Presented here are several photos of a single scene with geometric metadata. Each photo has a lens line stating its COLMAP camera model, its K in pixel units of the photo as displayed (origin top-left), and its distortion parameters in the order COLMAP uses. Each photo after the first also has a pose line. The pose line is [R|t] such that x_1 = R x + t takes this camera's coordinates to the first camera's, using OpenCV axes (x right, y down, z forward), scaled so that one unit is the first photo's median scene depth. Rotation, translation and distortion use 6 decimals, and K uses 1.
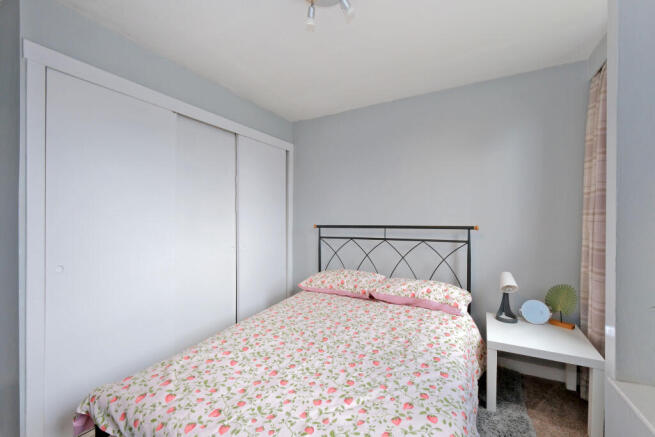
lens RADIAL K [[286.3, 0, 327.5], [0, 286.3, 218.5], [0, 0, 1]] dist [-0.001824, 0.000284]
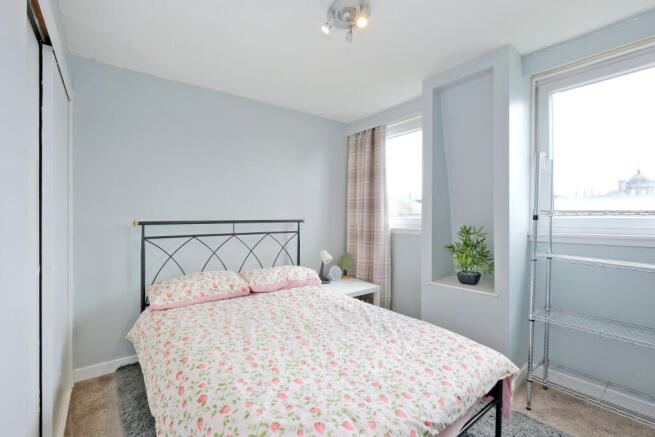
lens RADIAL K [[286.3, 0, 327.5], [0, 286.3, 218.5], [0, 0, 1]] dist [-0.001824, 0.000284]
pose [[0.398940, -0.007765, 0.916944, -0.890632], [-0.008837, 0.999885, 0.012312, 0.004348], [-0.916935, -0.013014, 0.398825, 0.484308]]
